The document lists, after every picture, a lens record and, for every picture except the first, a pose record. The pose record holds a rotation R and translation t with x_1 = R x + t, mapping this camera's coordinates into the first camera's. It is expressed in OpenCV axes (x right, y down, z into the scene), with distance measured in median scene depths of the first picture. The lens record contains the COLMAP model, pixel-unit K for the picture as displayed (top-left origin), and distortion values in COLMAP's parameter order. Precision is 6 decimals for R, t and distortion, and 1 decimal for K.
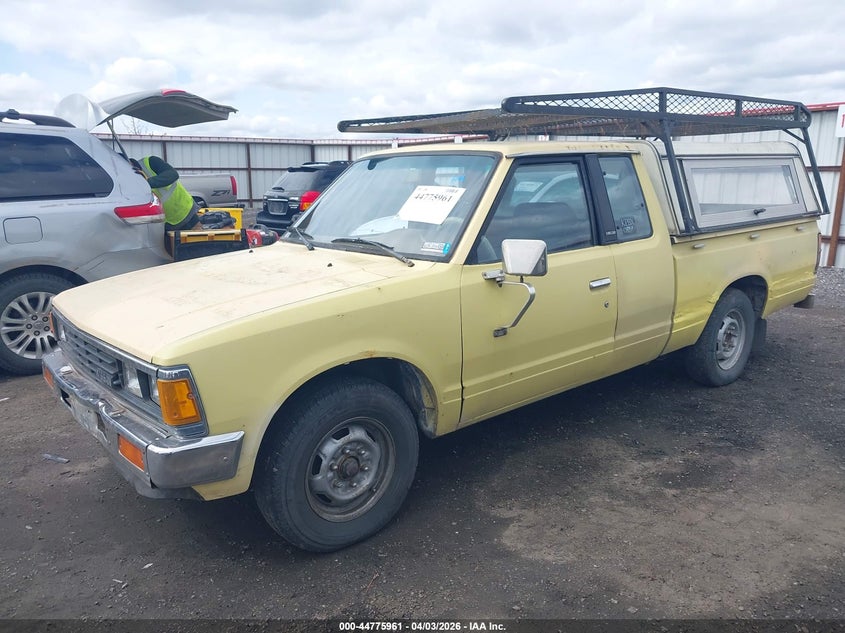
lens RADIAL K [[667.6, 0, 422.5], [0, 667.6, 316.5], [0, 0, 1]] dist [0.052002, -0.004135]
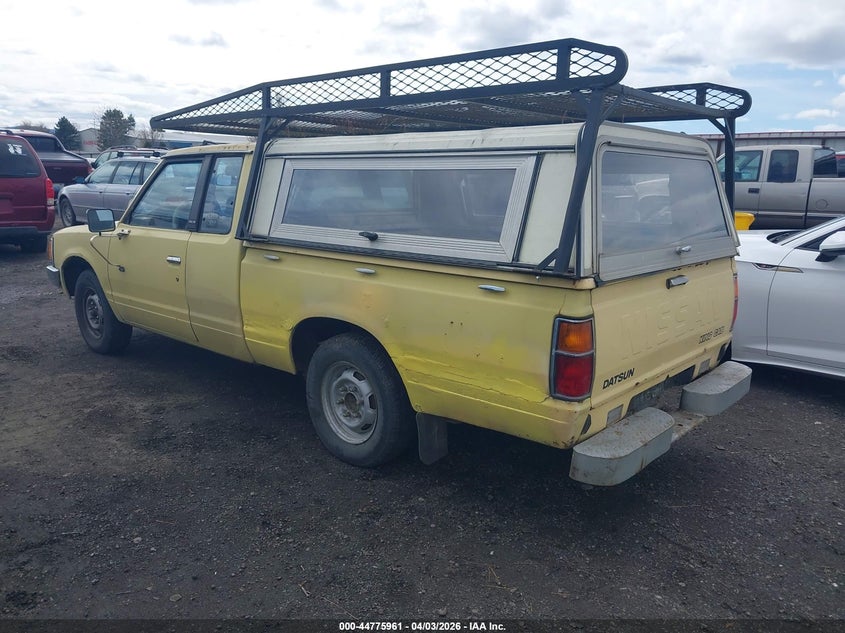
lens RADIAL K [[667.6, 0, 422.5], [0, 667.6, 316.5], [0, 0, 1]] dist [0.052002, -0.004135]
pose [[0.102986, 0.224240, -0.969077, 1.427883], [-0.207548, 0.957657, 0.199541, -0.271071], [0.972789, 0.180580, 0.145166, 1.189327]]
